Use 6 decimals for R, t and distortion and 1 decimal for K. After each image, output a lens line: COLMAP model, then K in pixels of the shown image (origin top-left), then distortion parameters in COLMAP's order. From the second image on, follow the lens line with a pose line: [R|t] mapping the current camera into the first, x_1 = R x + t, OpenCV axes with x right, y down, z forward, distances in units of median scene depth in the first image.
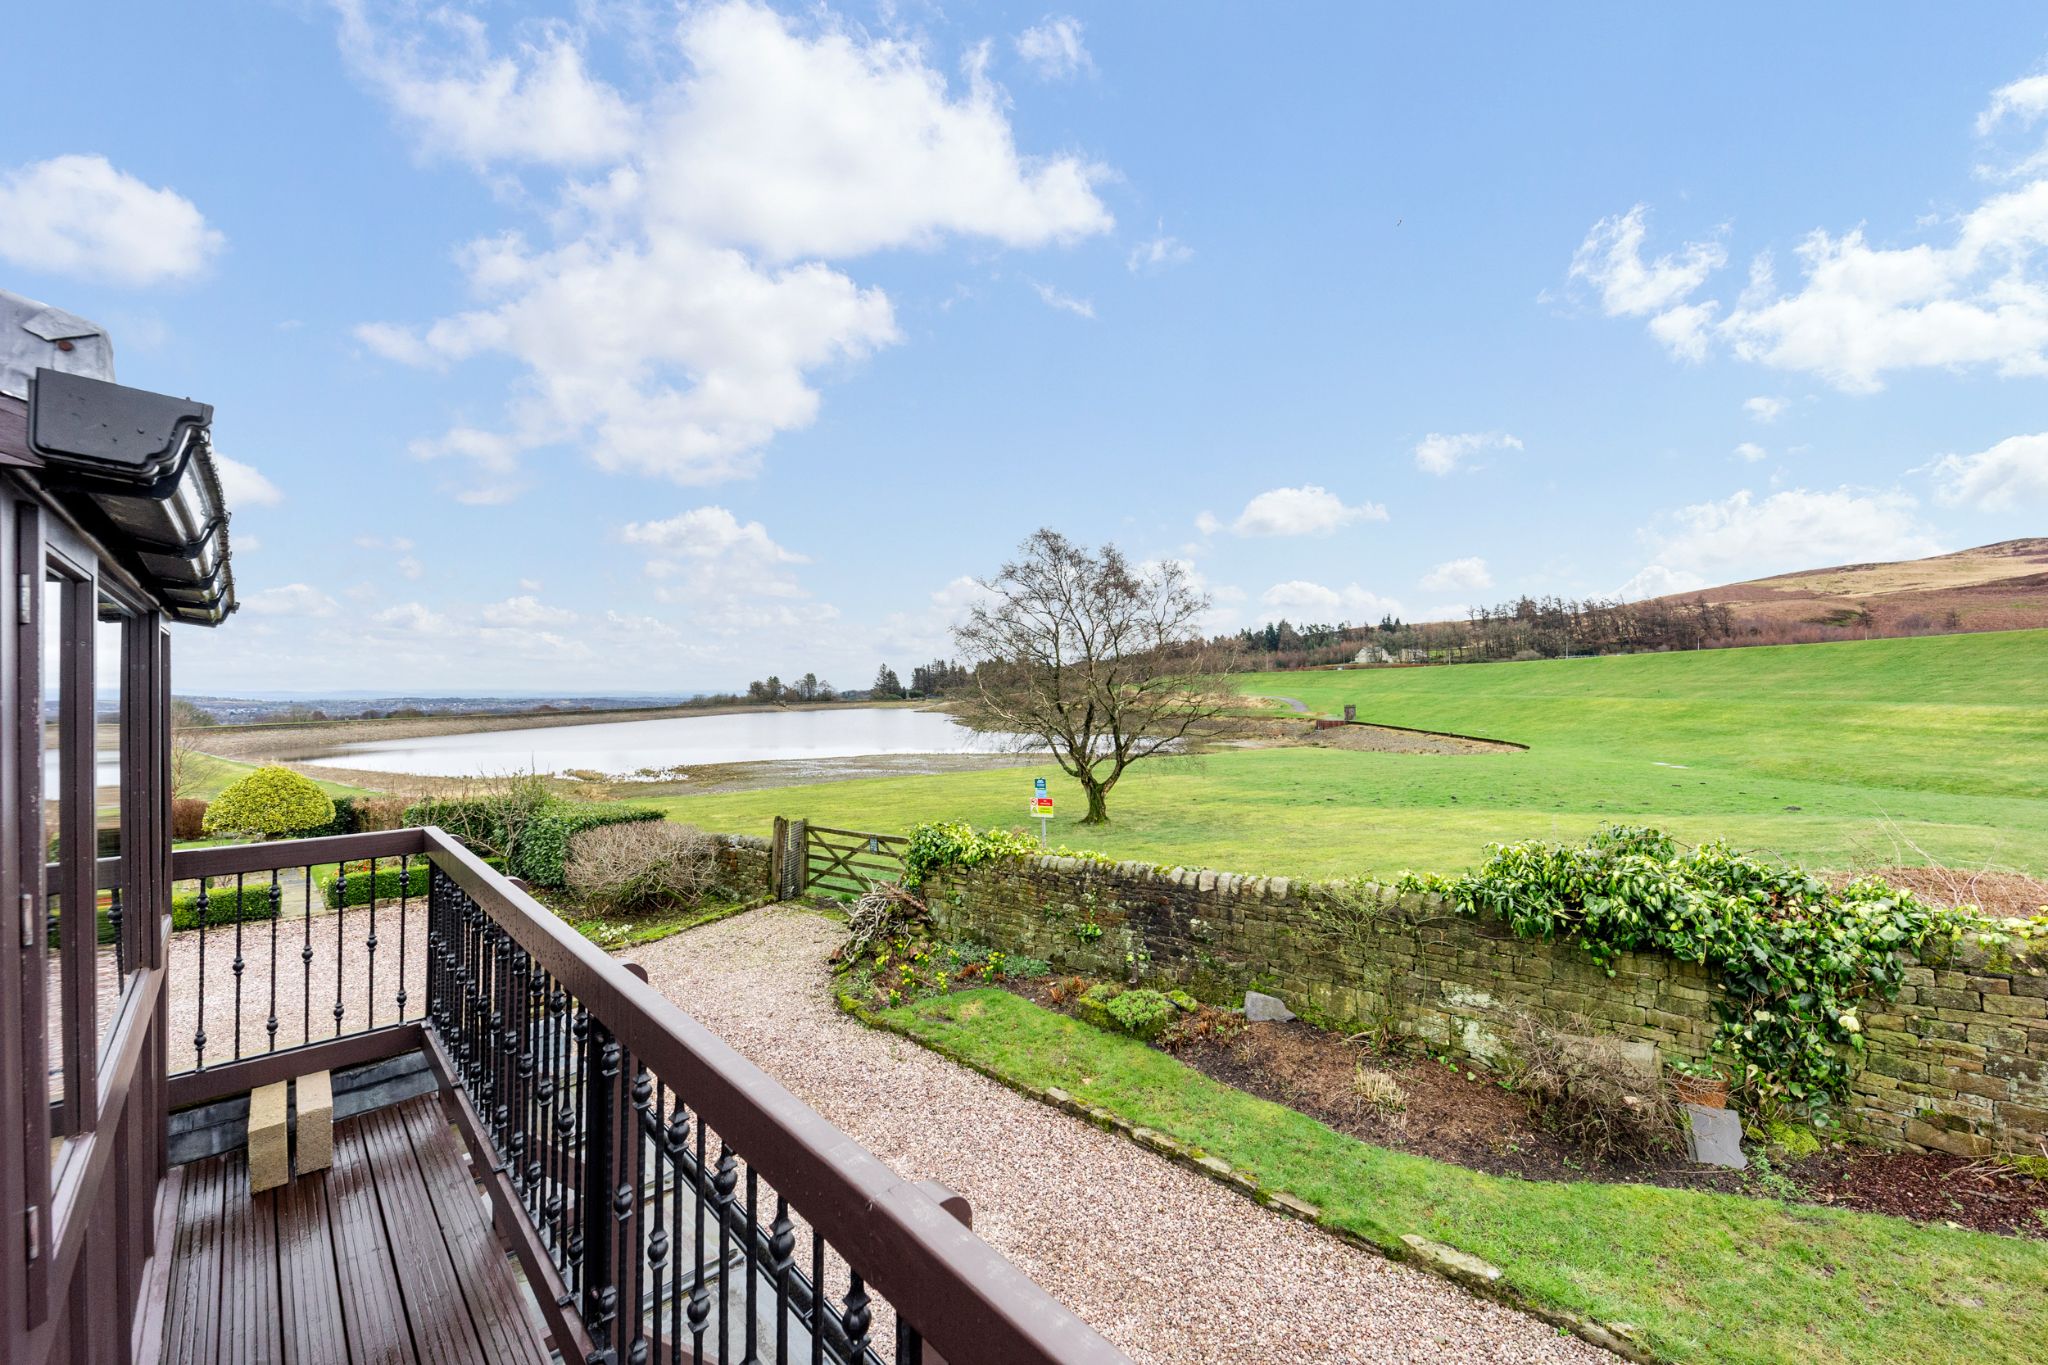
lens RADIAL K [[774.5, 0, 1026.8], [0, 774.5, 693.2], [0, 0, 1]] dist [0.026077, -0.000070]
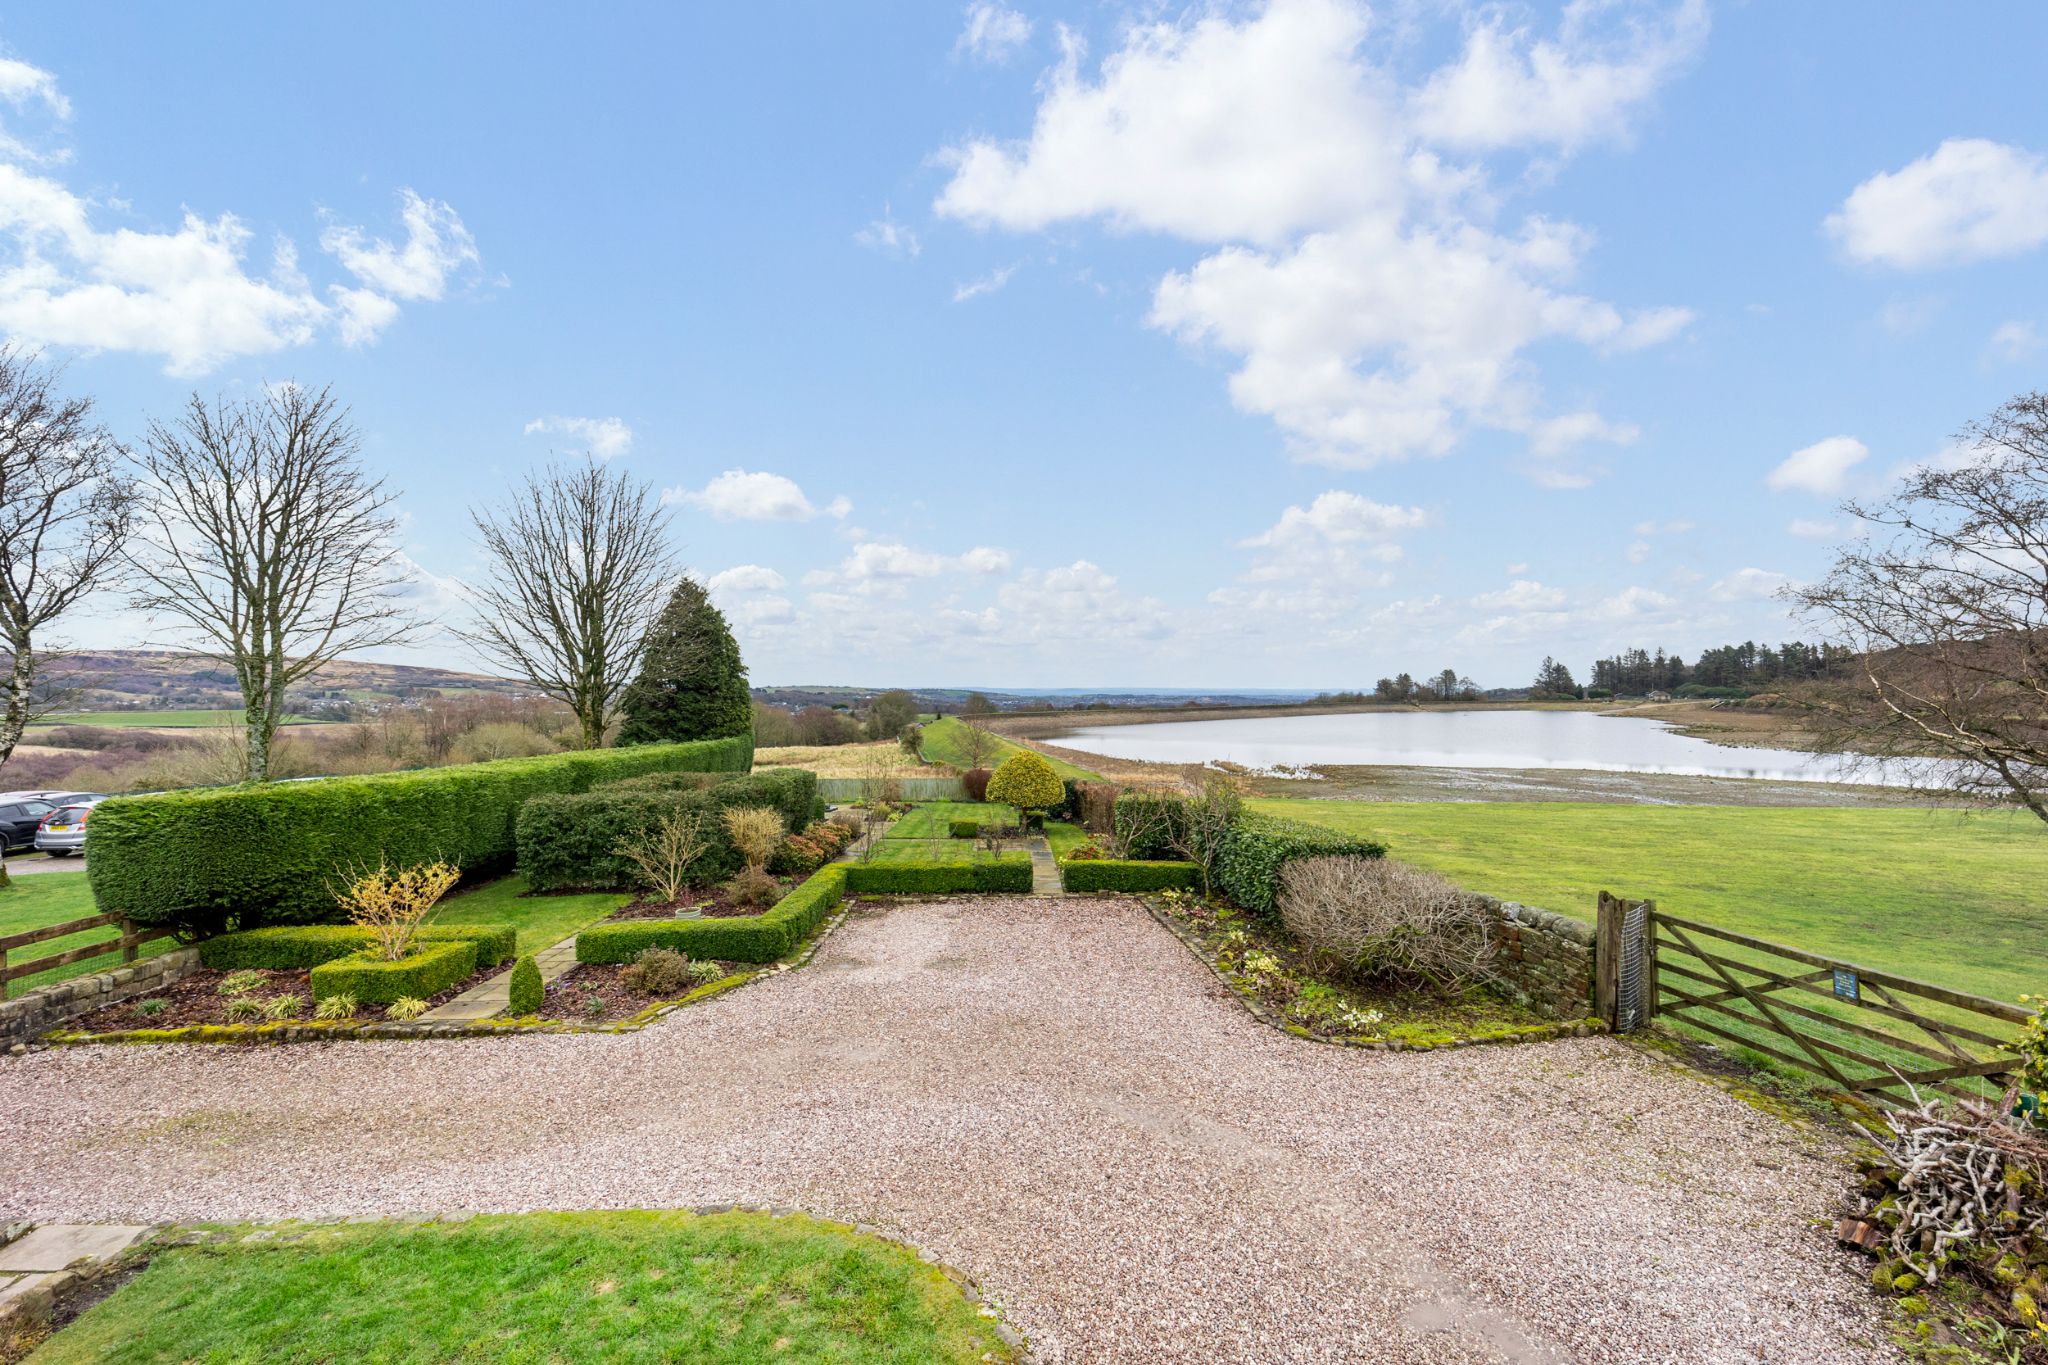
lens RADIAL K [[774.5, 0, 1026.8], [0, 774.5, 693.2], [0, 0, 1]] dist [0.026077, -0.000070]
pose [[0.725184, 0.005296, -0.688535, -0.145613], [-0.003581, 0.999986, 0.003920, -0.000754], [0.688546, -0.000377, 0.725192, 0.146784]]
